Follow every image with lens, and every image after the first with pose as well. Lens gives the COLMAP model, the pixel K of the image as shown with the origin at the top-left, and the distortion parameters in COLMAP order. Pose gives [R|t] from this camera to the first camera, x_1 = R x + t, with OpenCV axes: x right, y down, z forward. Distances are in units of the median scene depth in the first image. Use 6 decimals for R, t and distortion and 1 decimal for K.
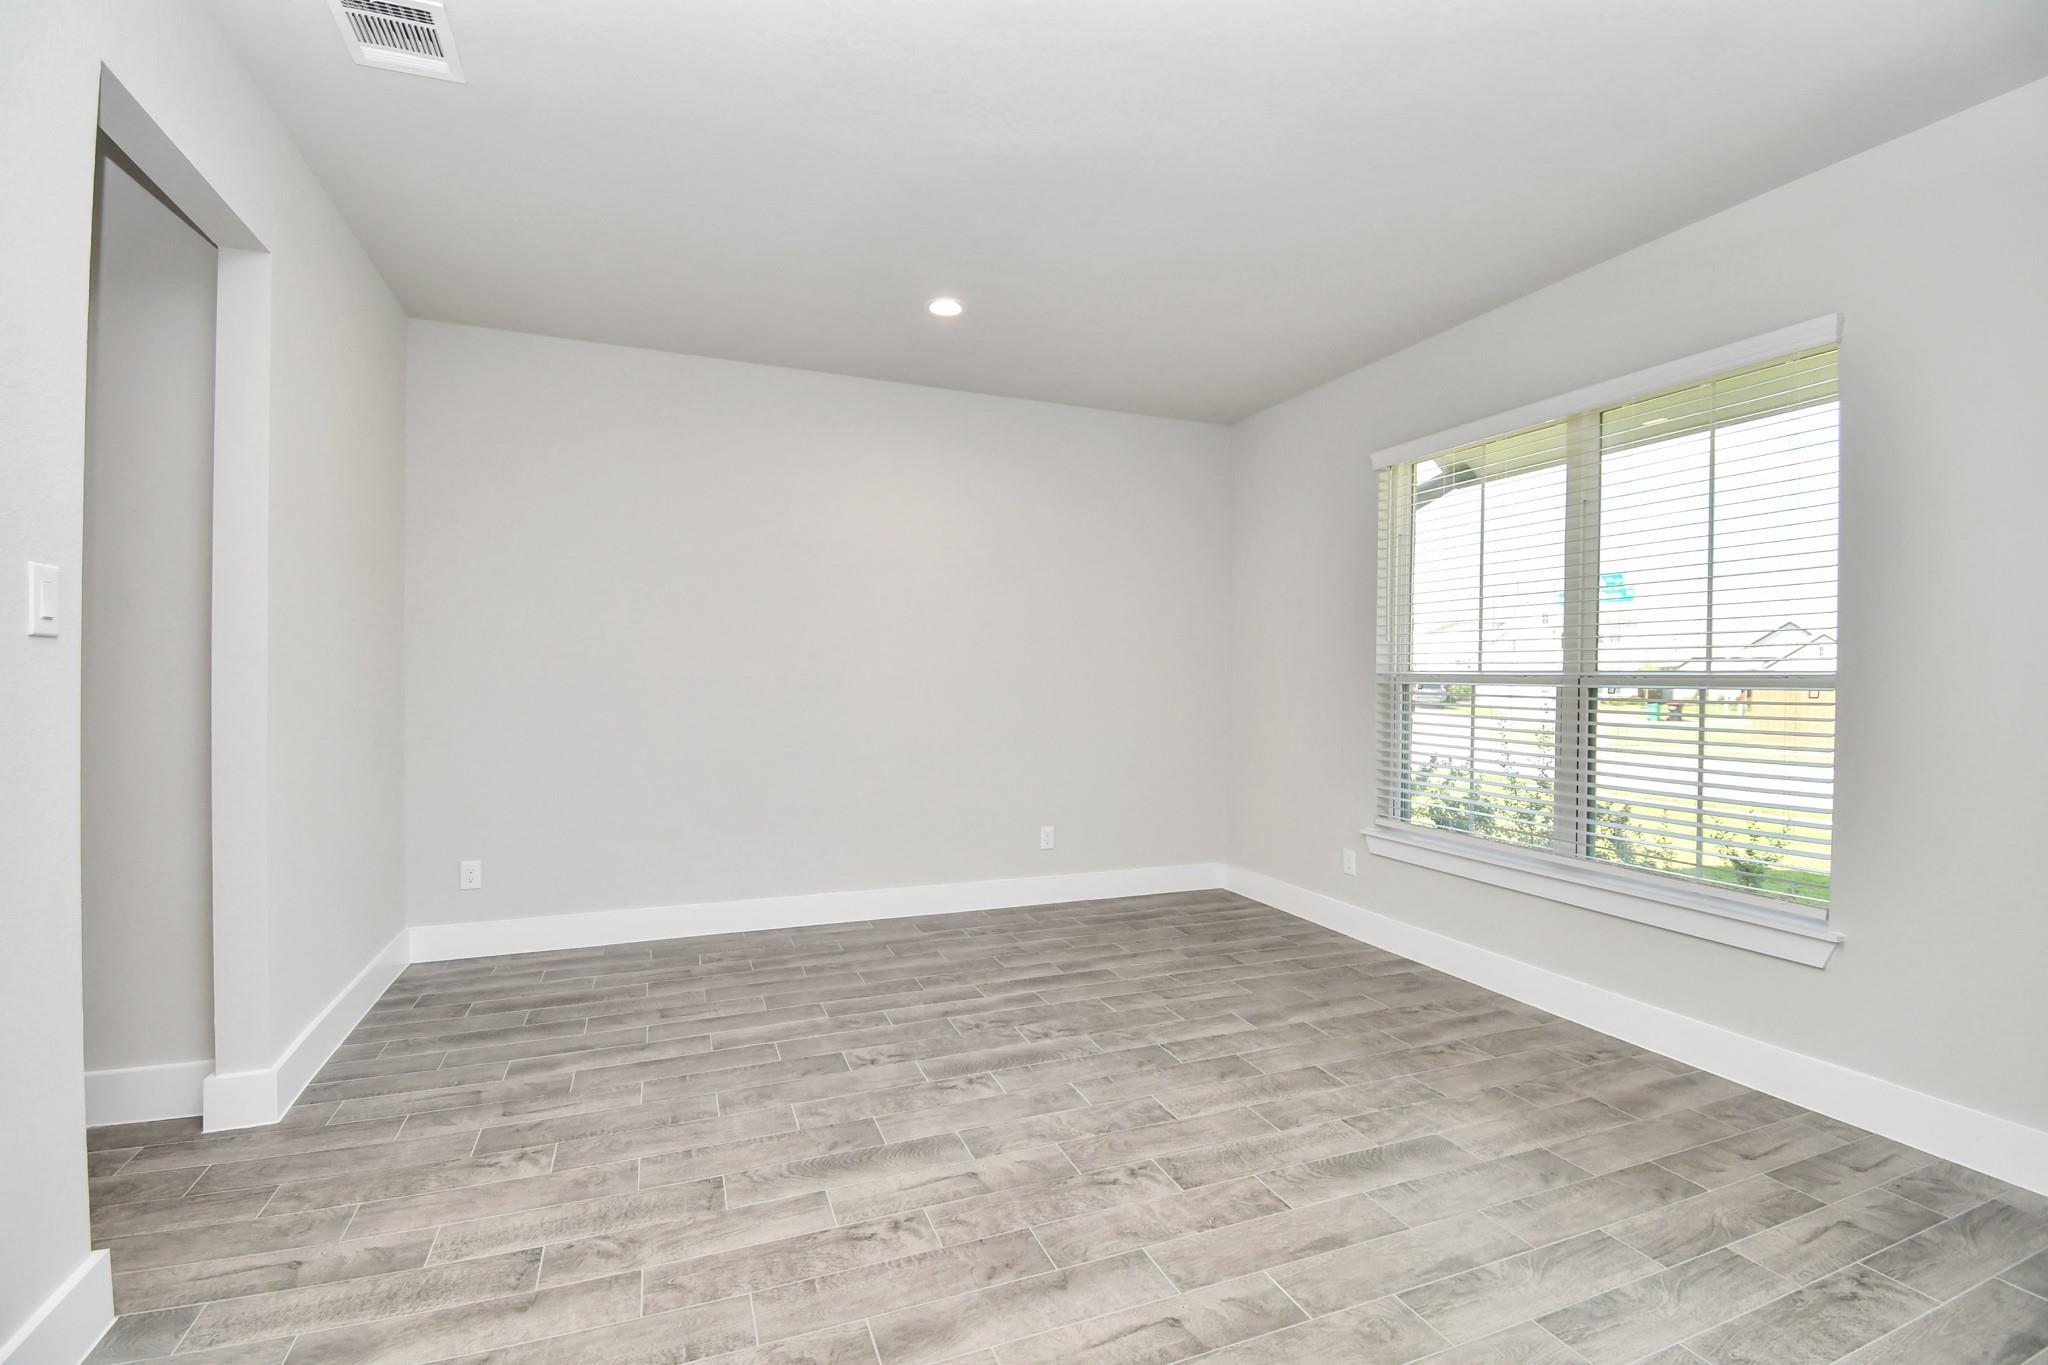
lens RADIAL K [[897.1, 0, 1015.2], [0, 897.1, 688.0], [0, 0, 1]] dist [0.022075, -0.028626]
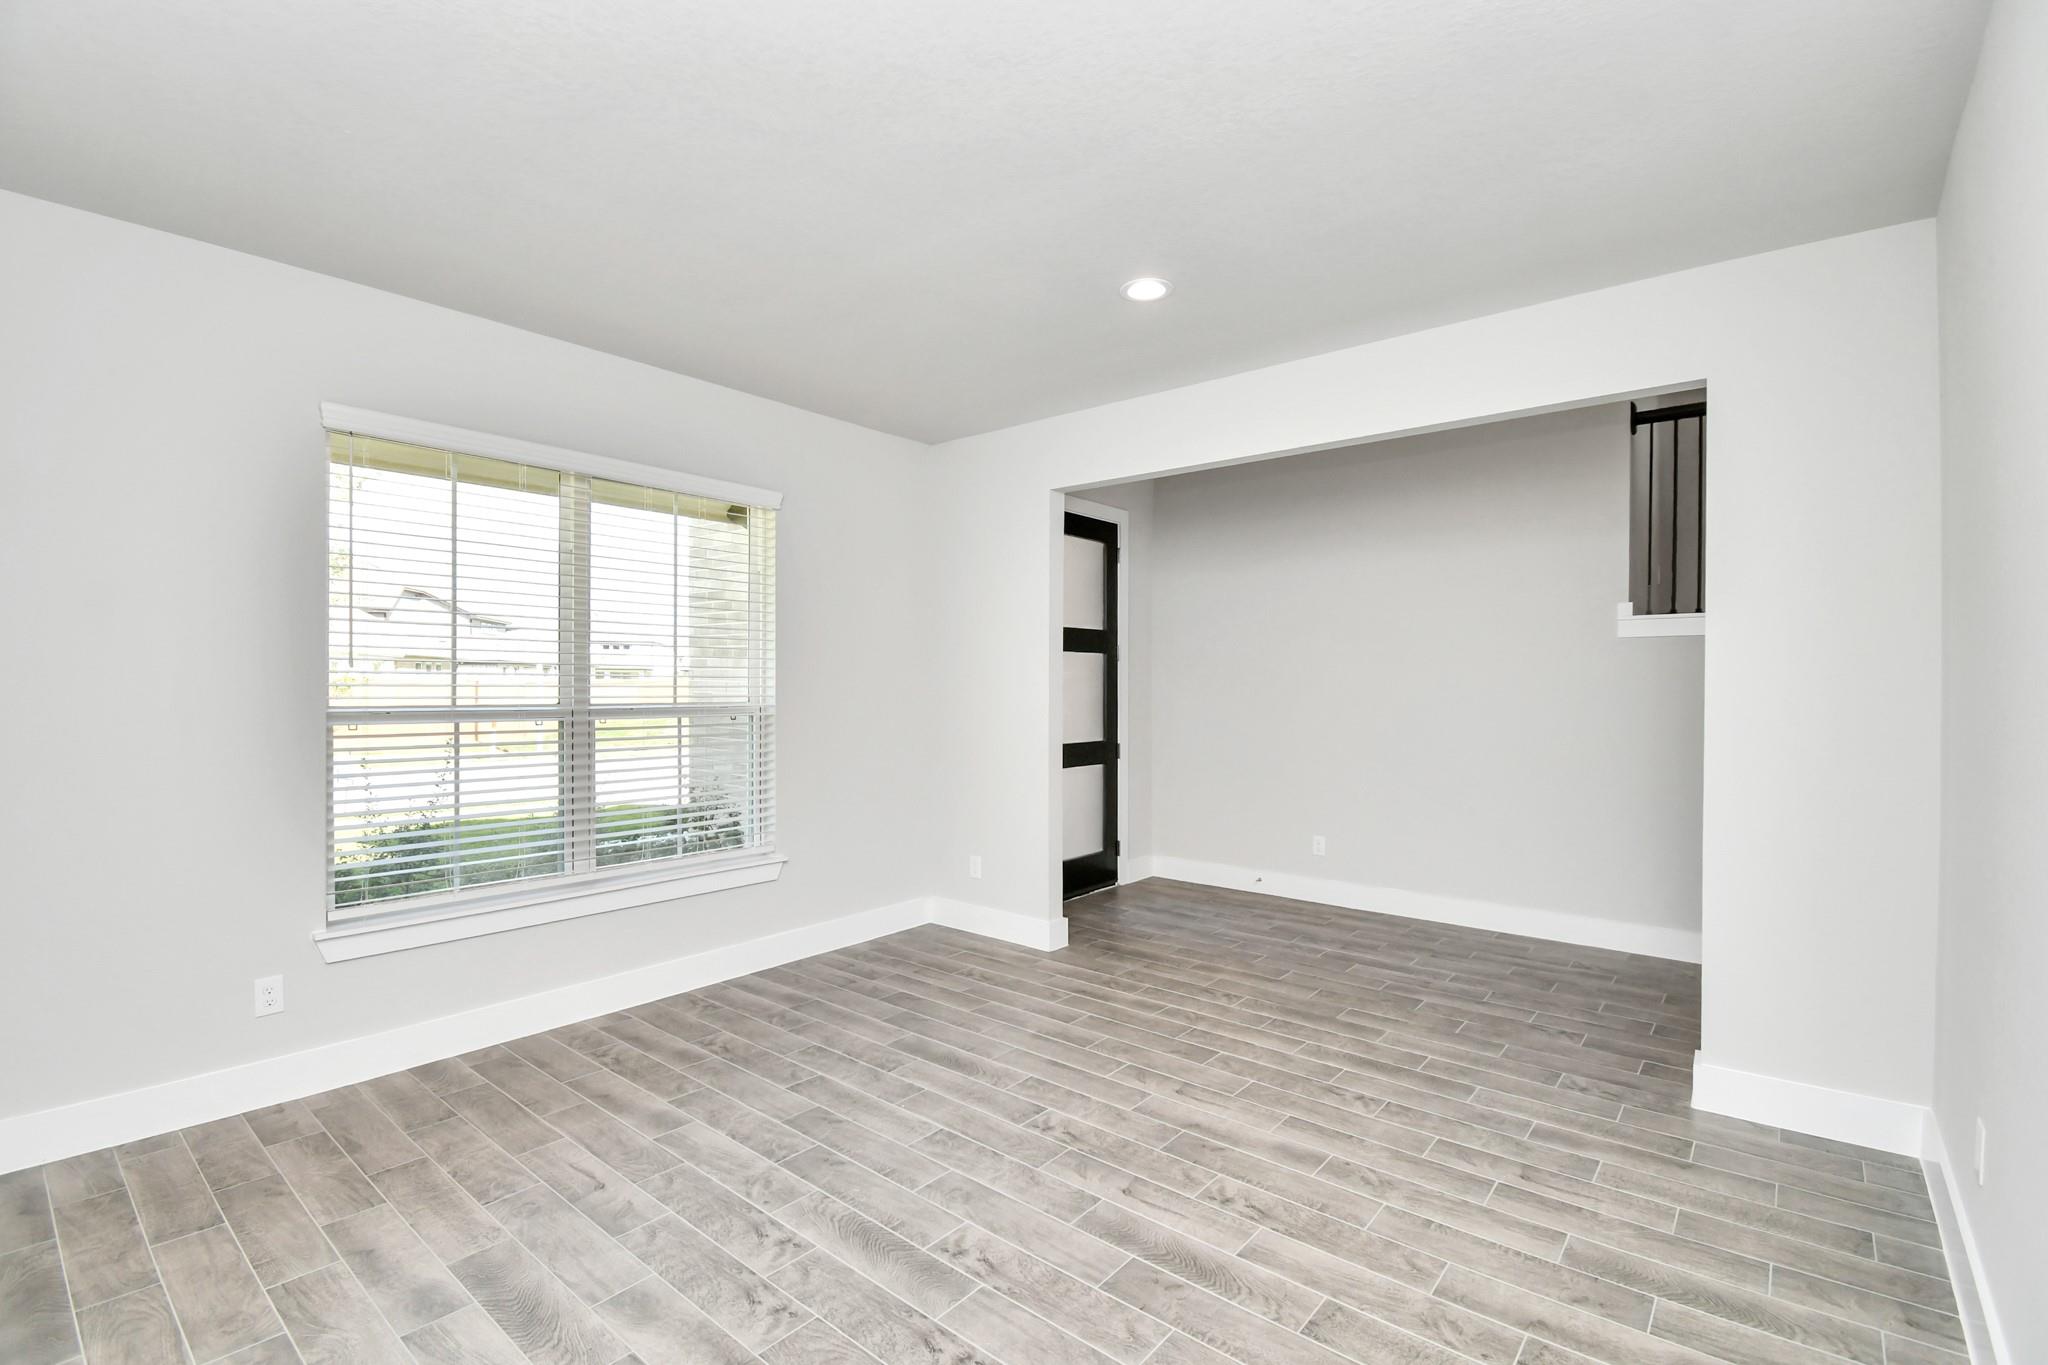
lens RADIAL K [[908.1, 0, 1024.0], [0, 908.1, 682.5], [0, 0, 1]] dist [0.022387, -0.030046]
pose [[-0.481516, -0.010008, 0.876380, -0.726433], [0.001625, 0.999923, 0.012312, -0.068728], [-0.876436, 0.007352, -0.481463, 1.251773]]
